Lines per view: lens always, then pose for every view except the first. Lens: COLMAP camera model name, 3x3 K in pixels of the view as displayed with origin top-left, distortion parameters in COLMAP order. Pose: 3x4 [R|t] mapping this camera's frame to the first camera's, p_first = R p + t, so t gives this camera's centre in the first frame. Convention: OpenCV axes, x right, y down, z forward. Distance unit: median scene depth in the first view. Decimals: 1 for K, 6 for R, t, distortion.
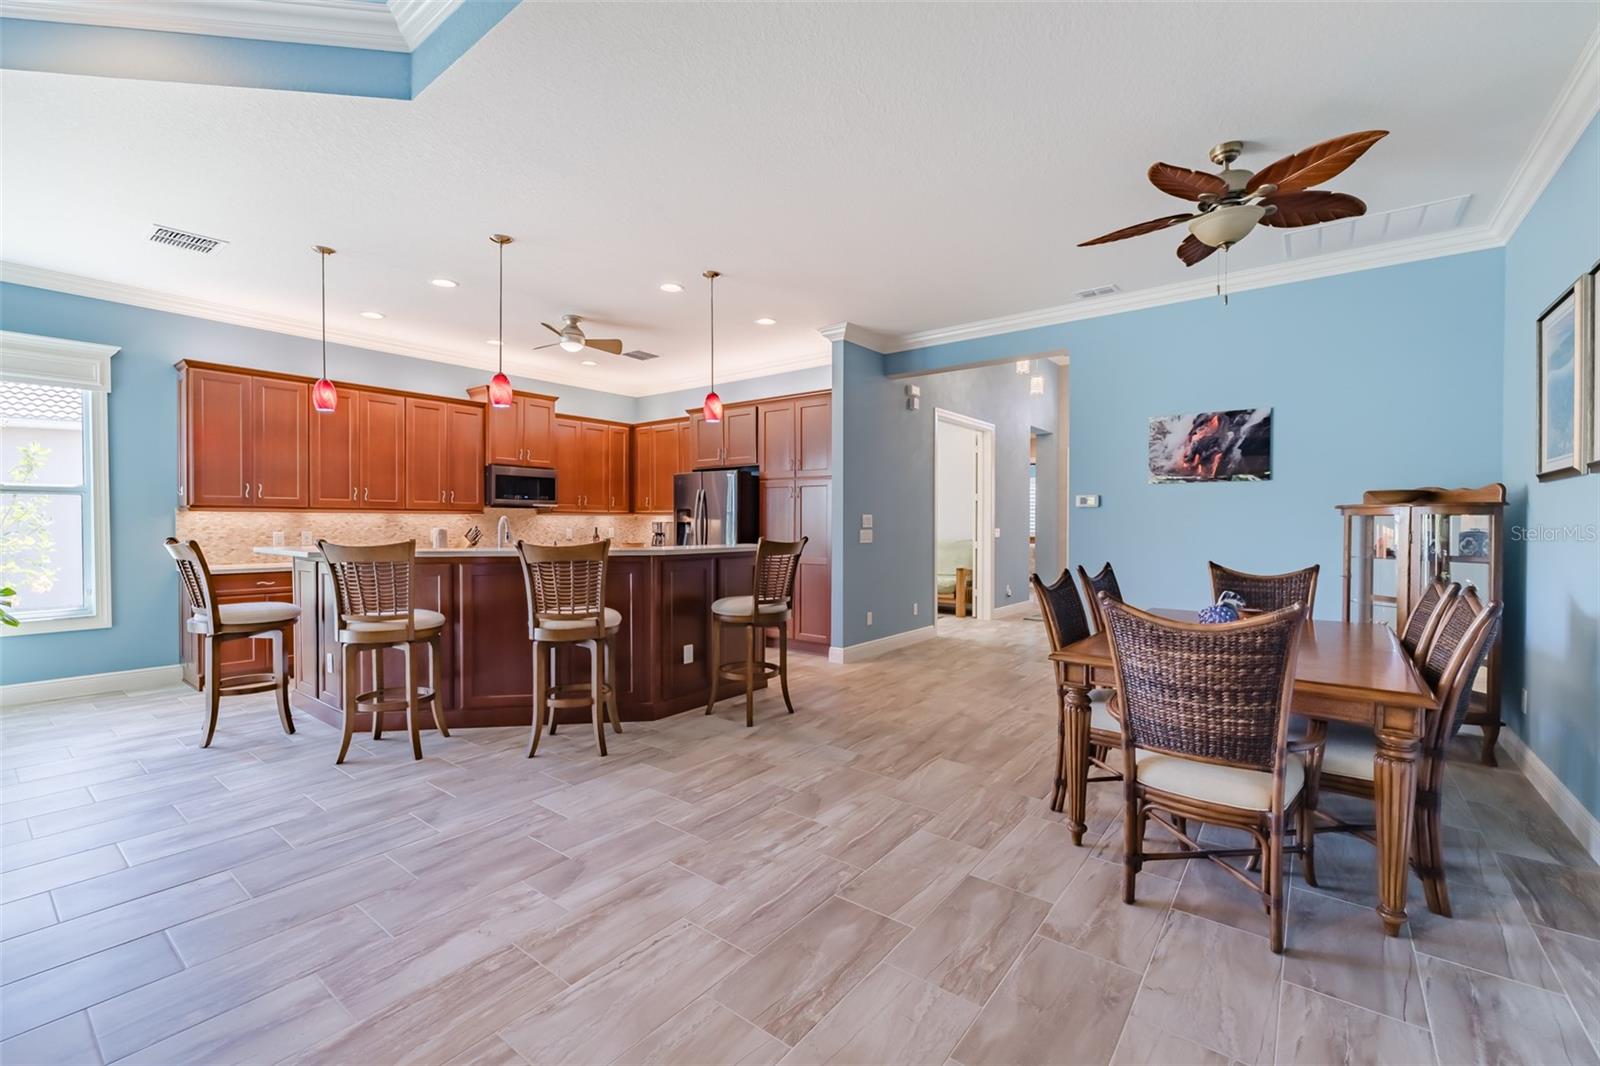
lens RADIAL K [[674.4, 0, 797.8], [0, 674.4, 530.5], [0, 0, 1]] dist [0.001905, -0.002264]
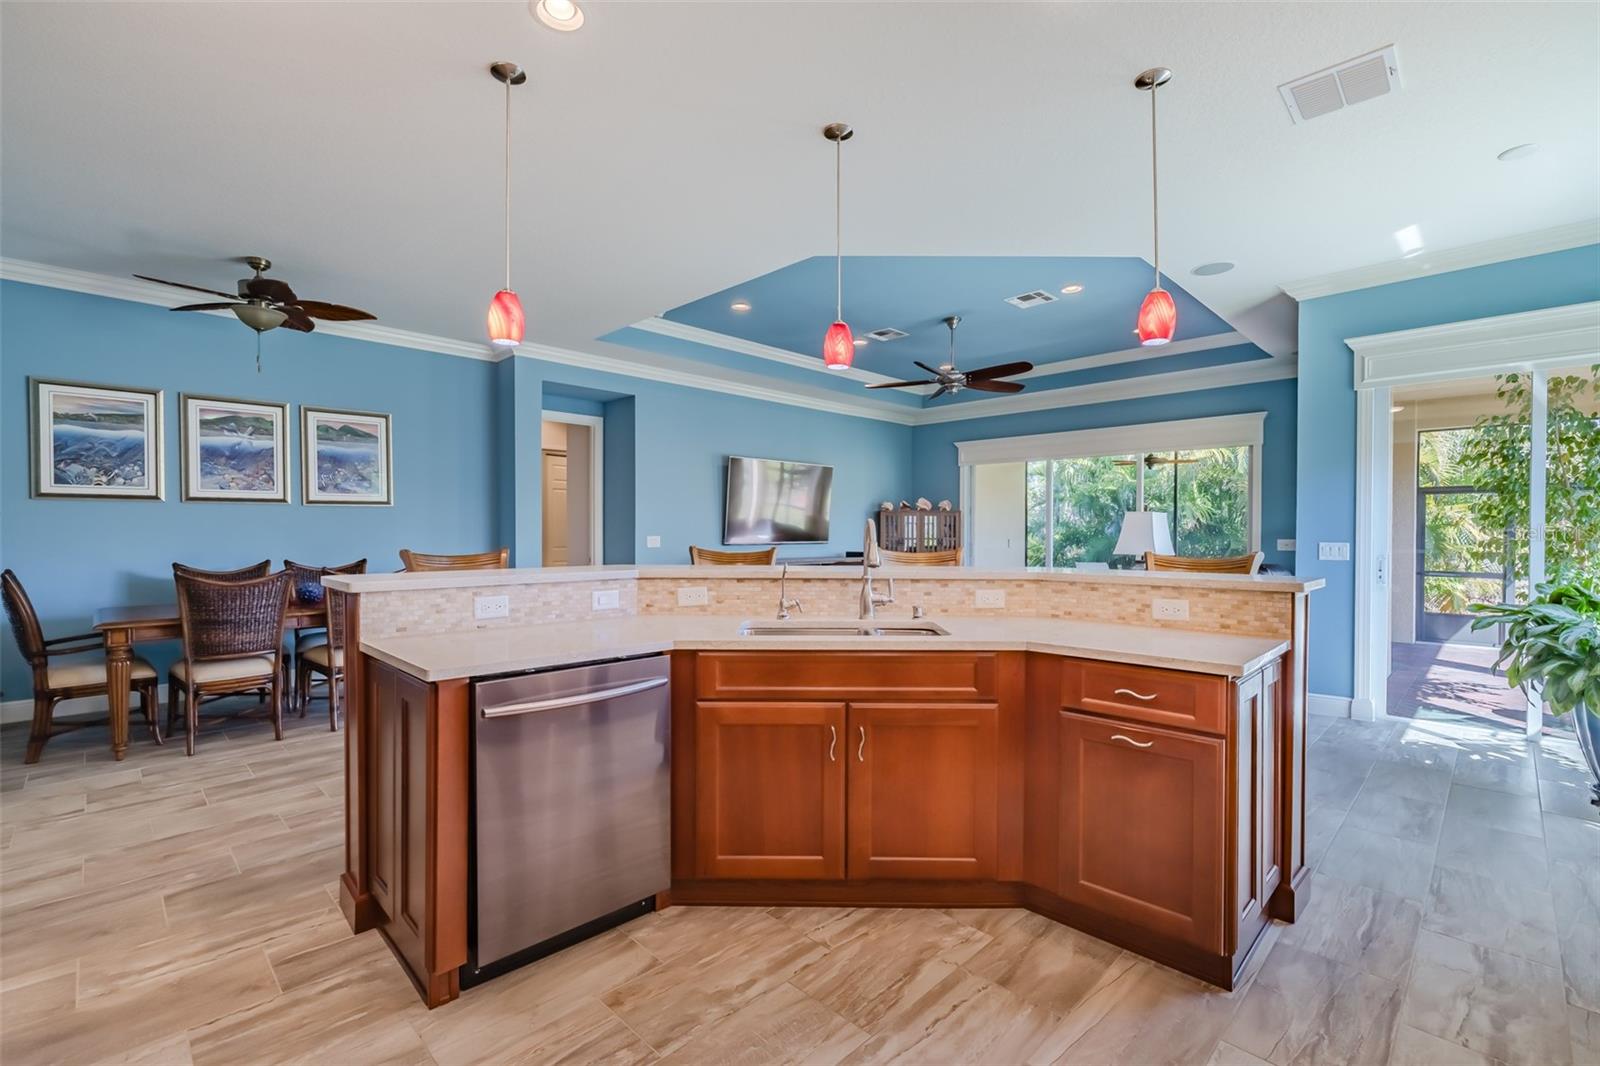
lens RADIAL K [[705.2, 0, 767.3], [0, 705.2, 535.7], [0, 0, 1]] dist [-0.014968, 0.001552]
pose [[-0.987537, -0.005135, 0.157302, -0.411187], [-0.001886, 0.999782, 0.020798, -0.019172], [-0.157375, 0.020242, -0.987331, 1.484206]]
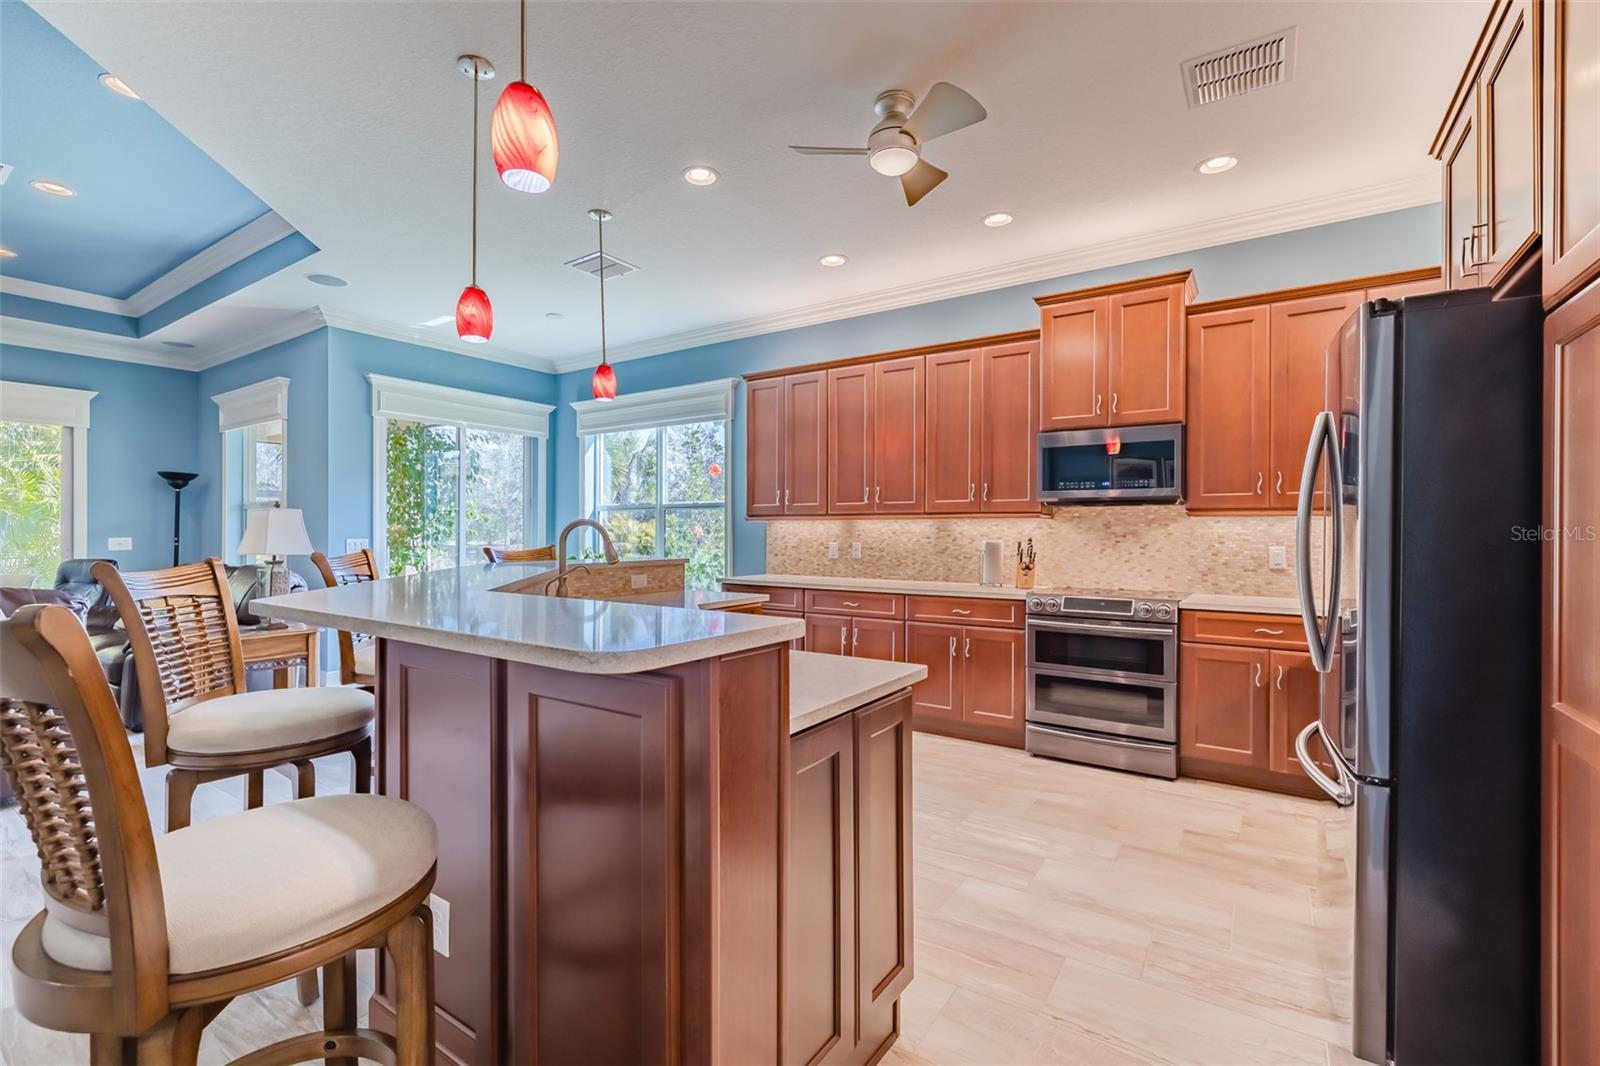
lens RADIAL K [[674.4, 0, 806.9], [0, 674.4, 532.8], [0, 0, 1]] dist [0.001905, -0.002264]
pose [[0.076609, 0.009047, -0.997020, 0.149635], [-0.013522, 0.999876, 0.008034, -0.019768], [0.996970, 0.012866, 0.076722, 1.059129]]
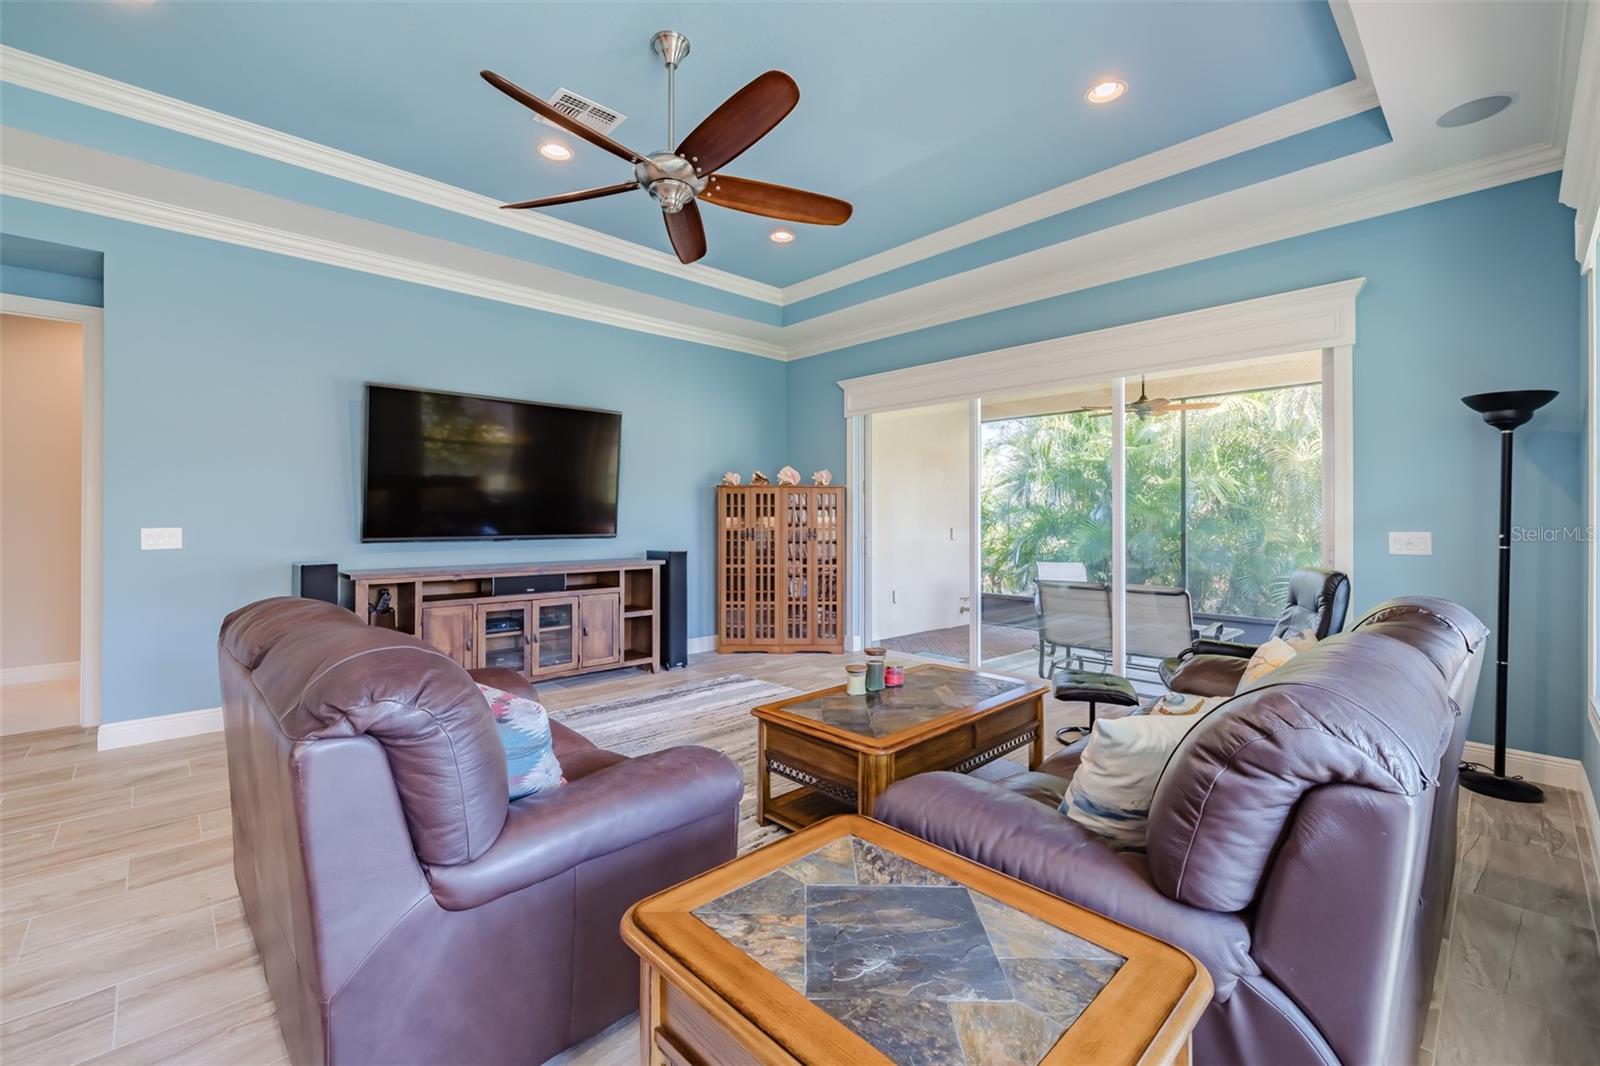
lens RADIAL K [[674.4, 0, 803.4], [0, 674.4, 514.2], [0, 0, 1]] dist [0.001905, -0.002264]
pose [[-0.988286, 0.000144, 0.152616, -0.764628], [0.001290, 0.999972, 0.007410, -0.005854], [-0.152610, 0.007520, -0.988258, 0.612539]]
